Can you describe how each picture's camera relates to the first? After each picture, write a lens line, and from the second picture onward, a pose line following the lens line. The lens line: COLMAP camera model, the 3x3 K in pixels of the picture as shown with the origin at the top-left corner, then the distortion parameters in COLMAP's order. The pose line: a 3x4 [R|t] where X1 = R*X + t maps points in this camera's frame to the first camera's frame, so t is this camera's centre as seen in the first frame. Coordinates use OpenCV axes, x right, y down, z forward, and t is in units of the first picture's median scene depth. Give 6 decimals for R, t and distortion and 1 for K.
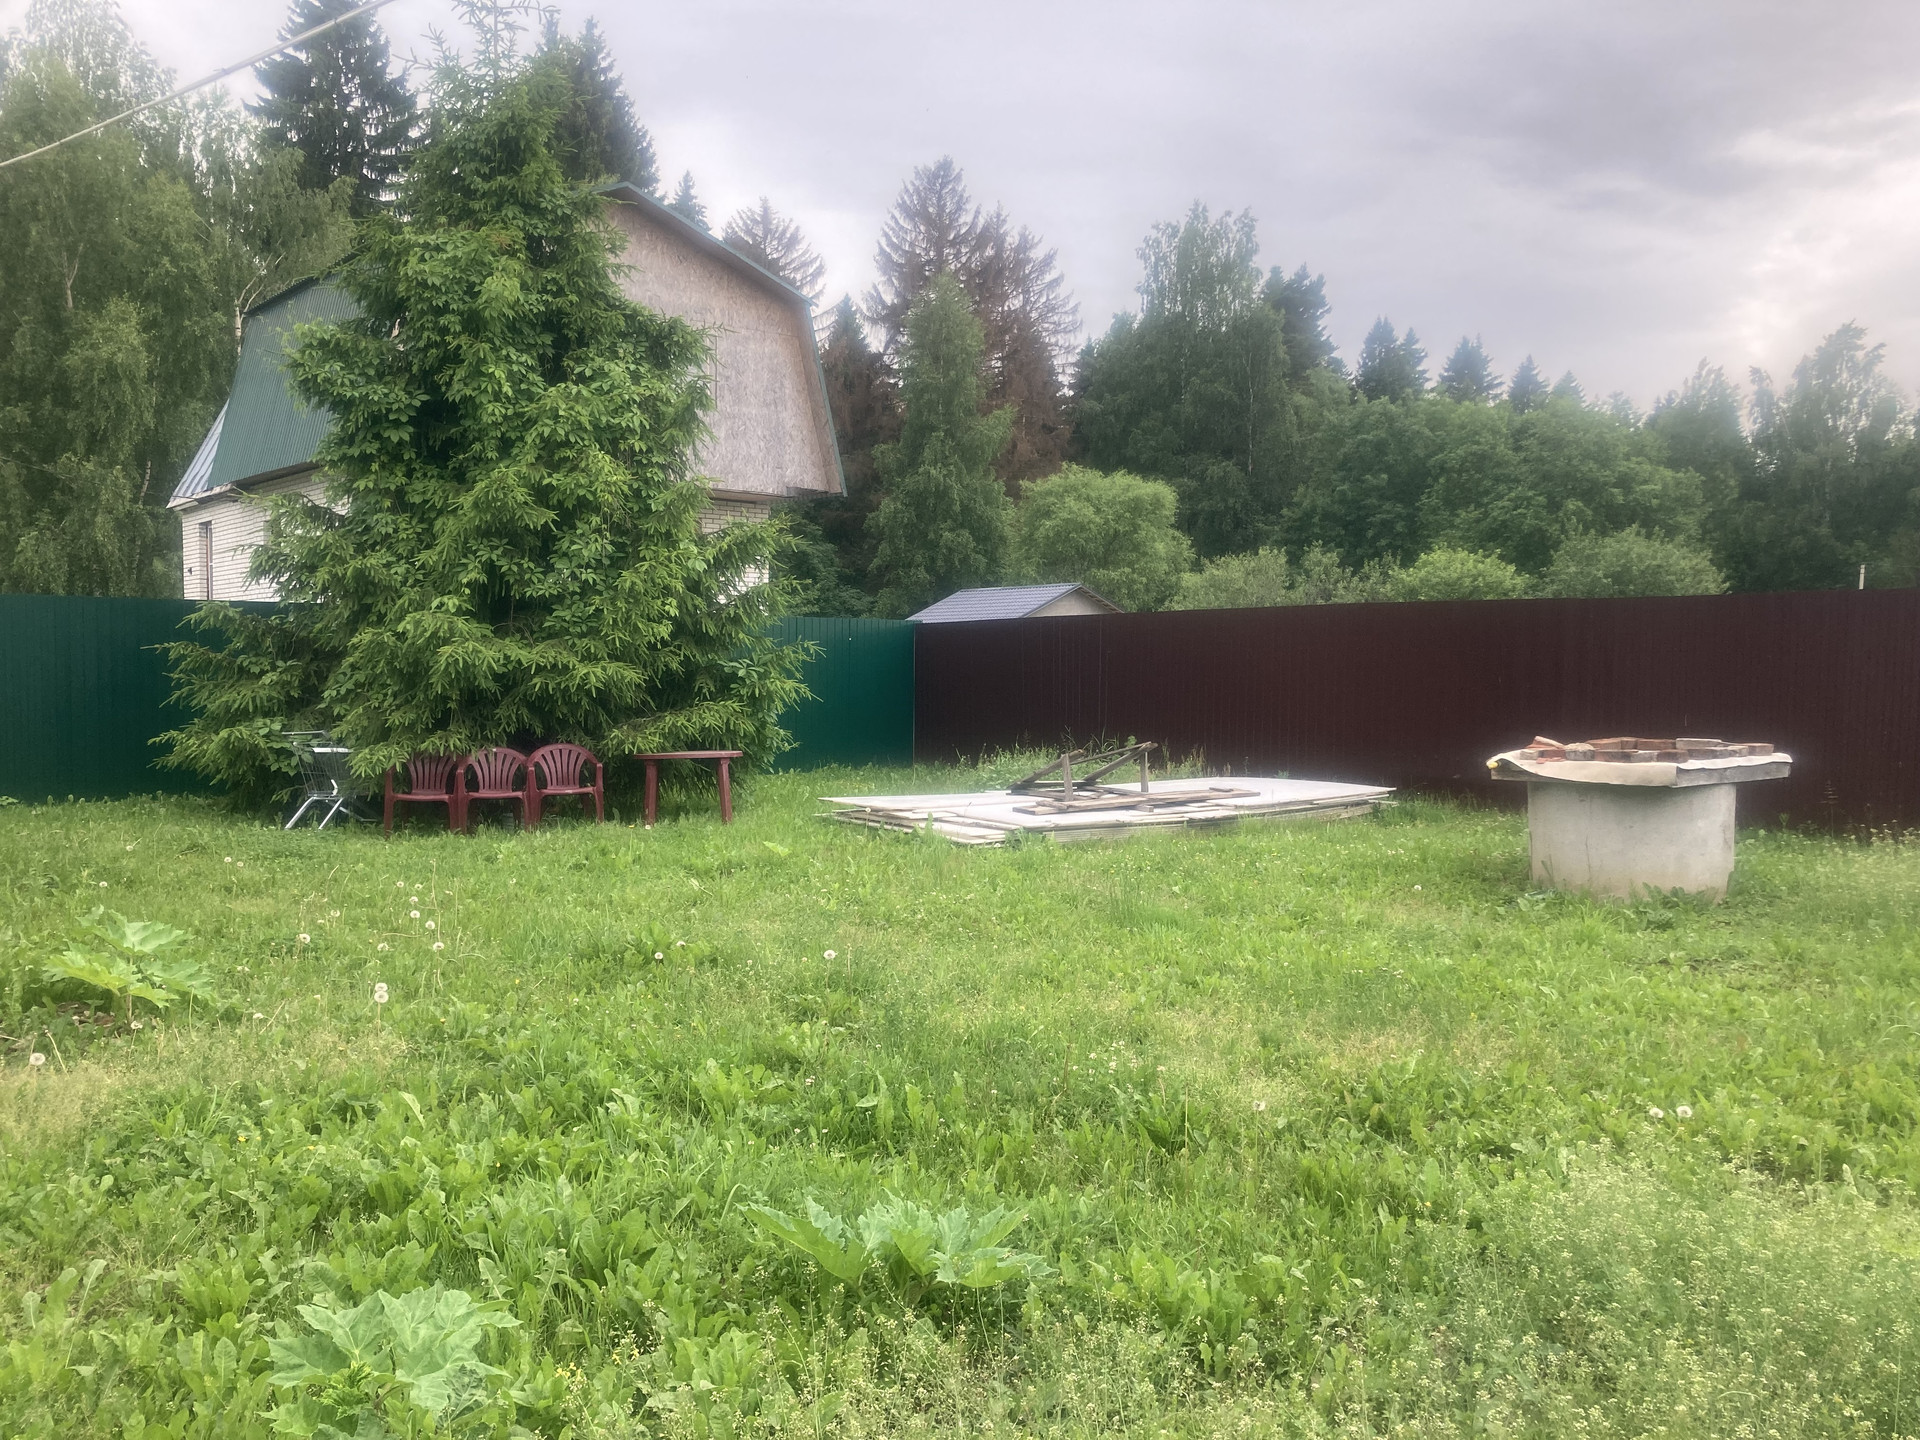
lens RADIAL K [[1572.9, 0, 973.2], [0, 1572.9, 731.3], [0, 0, 1]] dist [0.049513, -0.055661]
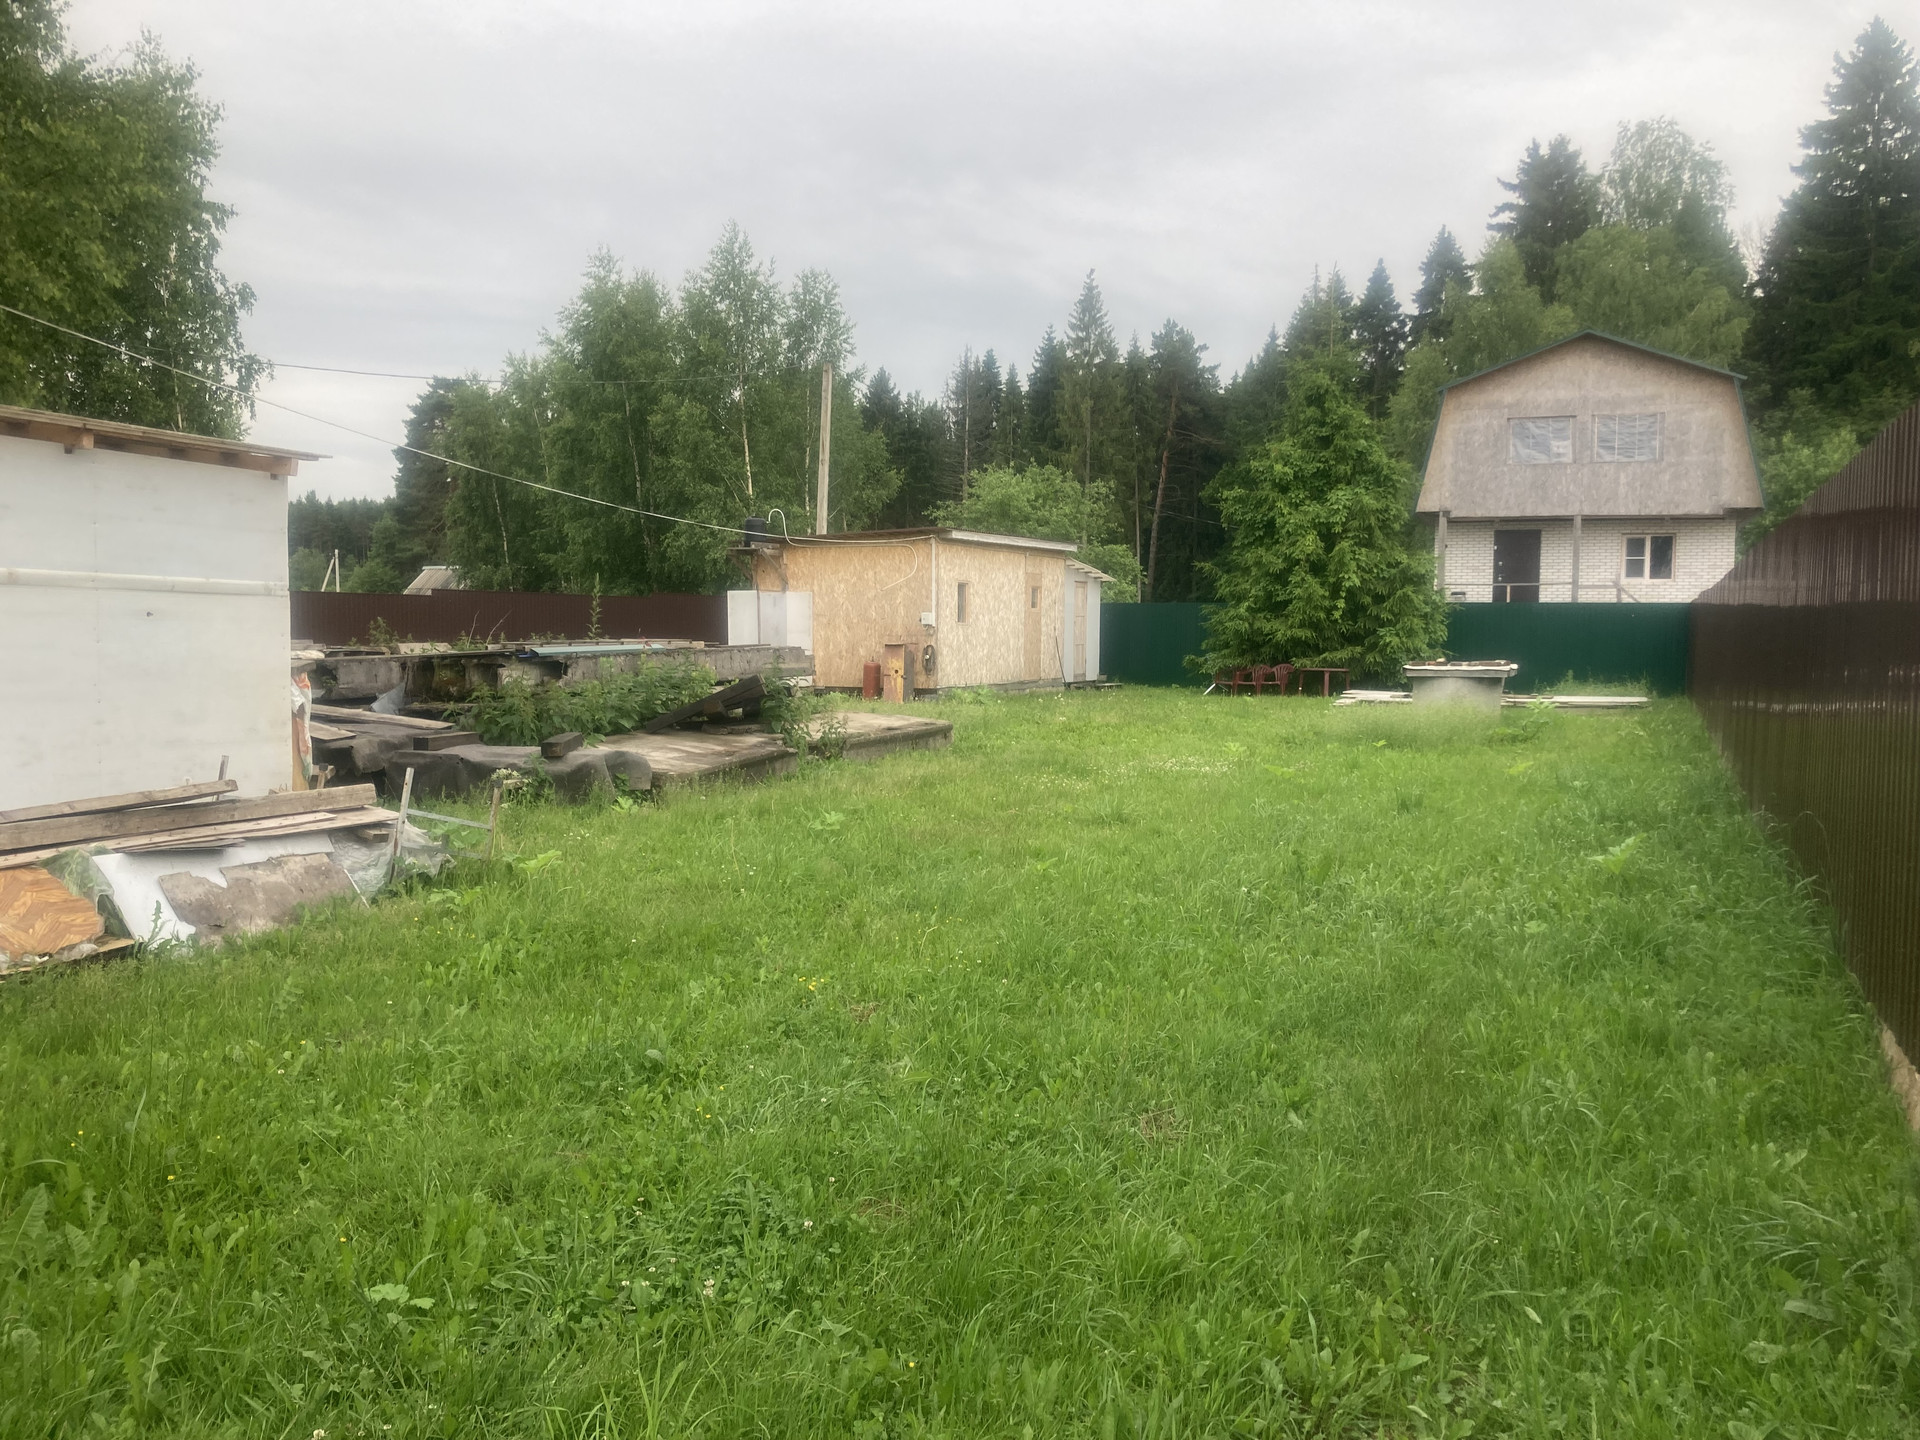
lens RADIAL K [[1572.9, 0, 970.1], [0, 1572.9, 729.8], [0, 0, 1]] dist [0.049513, -0.055661]
pose [[0.489317, 0.053807, -0.870444, 1.296805], [-0.044421, 0.998337, 0.036741, 0.033280], [0.870974, 0.020688, 0.490894, -0.456856]]
